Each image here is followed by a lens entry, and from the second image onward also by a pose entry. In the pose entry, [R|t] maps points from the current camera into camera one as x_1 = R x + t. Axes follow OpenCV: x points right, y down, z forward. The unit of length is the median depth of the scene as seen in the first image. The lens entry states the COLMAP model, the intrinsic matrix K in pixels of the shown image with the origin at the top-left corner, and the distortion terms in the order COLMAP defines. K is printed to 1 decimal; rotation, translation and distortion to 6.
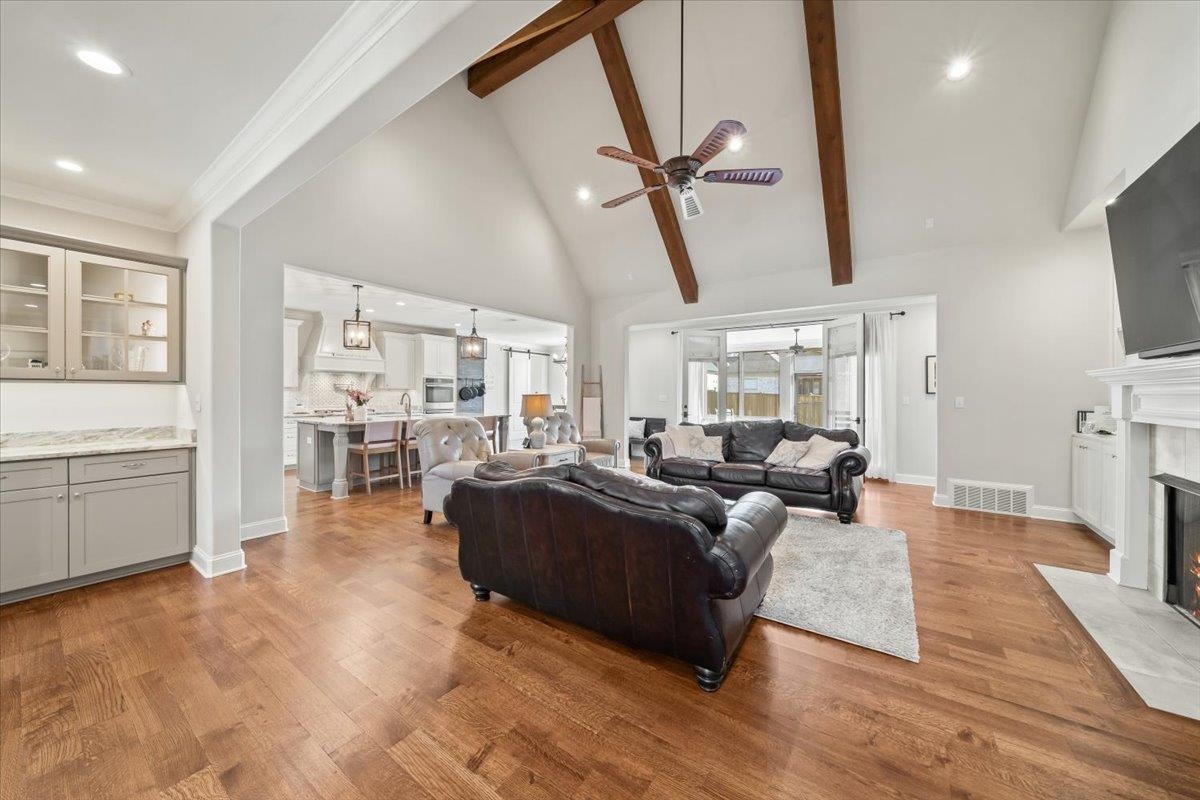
lens RADIAL K [[419.2, 0, 595.4], [0, 419.2, 393.4], [0, 0, 1]] dist [0.000283, 0.000023]
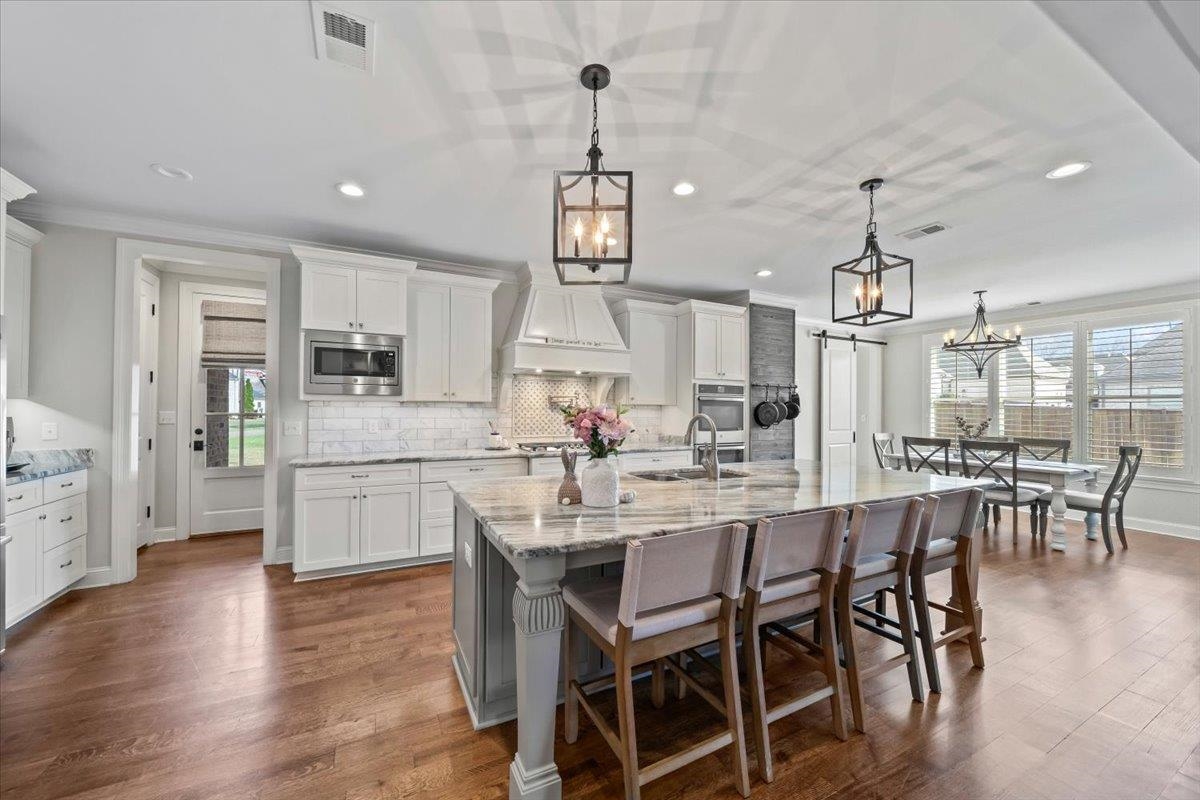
lens RADIAL K [[441.3, 0, 601.8], [0, 441.3, 403.0], [0, 0, 1]] dist [0.001192, 0.000061]
pose [[0.892102, -0.002395, -0.451827, -0.271384], [-0.005113, 0.999868, -0.015396, -0.004322], [0.451805, 0.016045, 0.891973, 0.466501]]
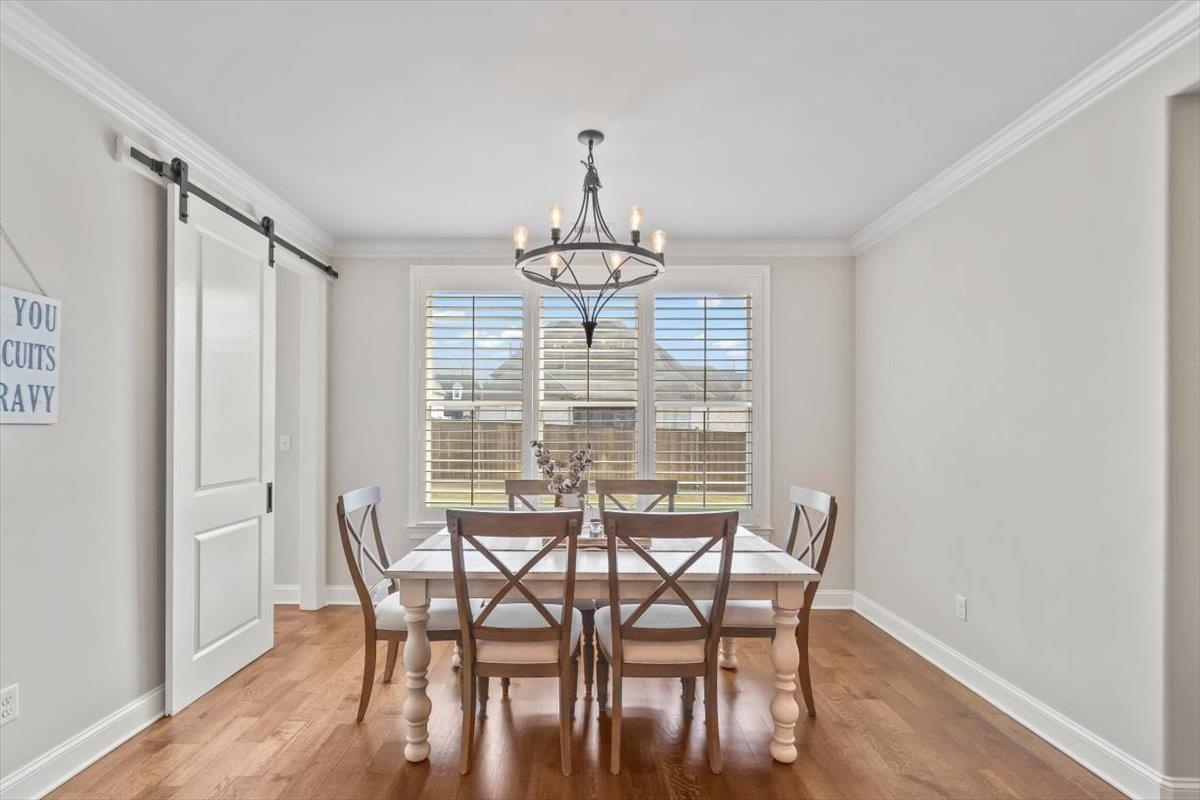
lens RADIAL K [[560.3, 0, 587.6], [0, 560.3, 421.8], [0, 0, 1]] dist [-0.002162, -0.000152]
pose [[0.819692, -0.001669, 0.572802, -0.264957], [0.004759, 0.999981, -0.003896, -0.006279], [-0.572784, 0.005919, 0.819685, 0.977598]]
